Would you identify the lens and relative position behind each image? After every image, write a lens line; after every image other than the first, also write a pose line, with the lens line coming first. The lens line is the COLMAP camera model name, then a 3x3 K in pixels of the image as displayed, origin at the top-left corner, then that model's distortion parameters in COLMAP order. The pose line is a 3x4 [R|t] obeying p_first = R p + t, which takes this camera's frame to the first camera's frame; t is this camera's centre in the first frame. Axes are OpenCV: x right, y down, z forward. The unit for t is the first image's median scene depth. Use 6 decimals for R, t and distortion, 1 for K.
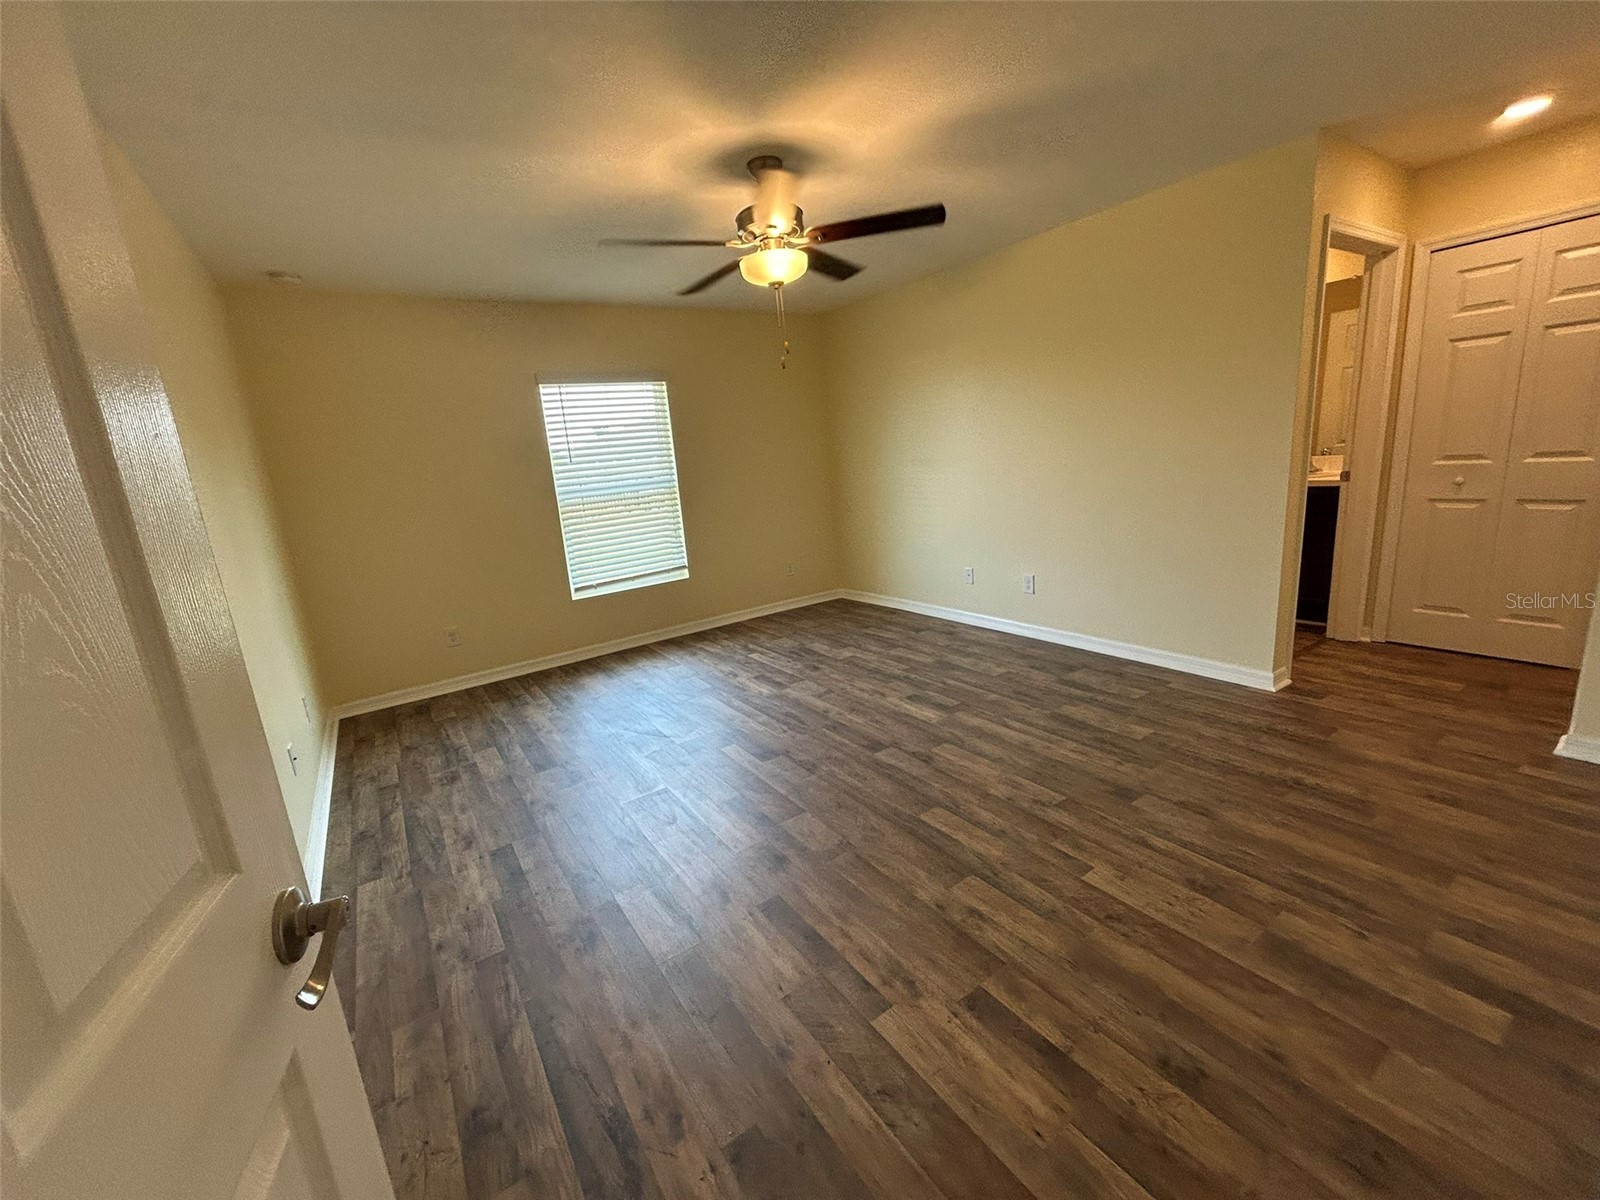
lens RADIAL K [[647.0, 0, 800.0], [0, 647.0, 600.0], [0, 0, 1]] dist [-0.003076, 0.000014]
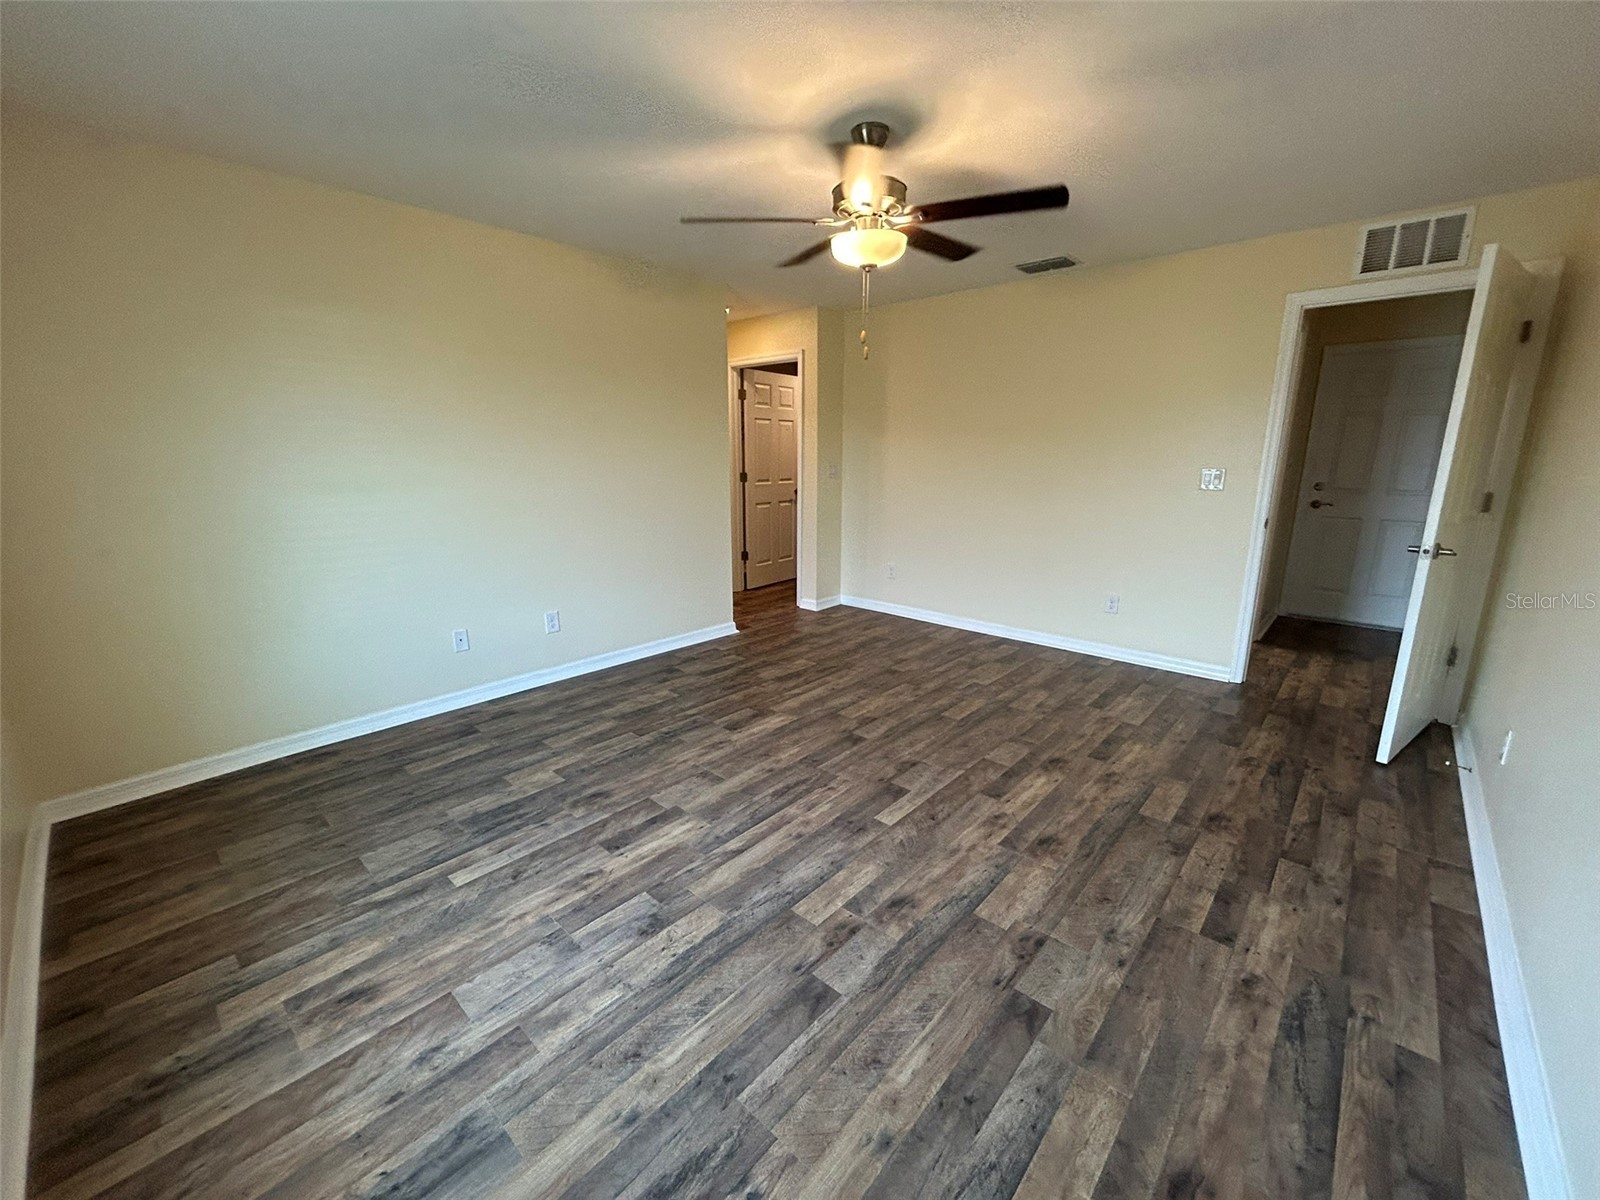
lens RADIAL K [[647.0, 0, 800.0], [0, 647.0, 600.0], [0, 0, 1]] dist [-0.003076, 0.000014]
pose [[-0.237972, -0.133793, 0.962013, -0.704416], [0.238972, 0.951954, 0.191508, -0.173877], [-0.941415, 0.275467, -0.194566, 1.034498]]
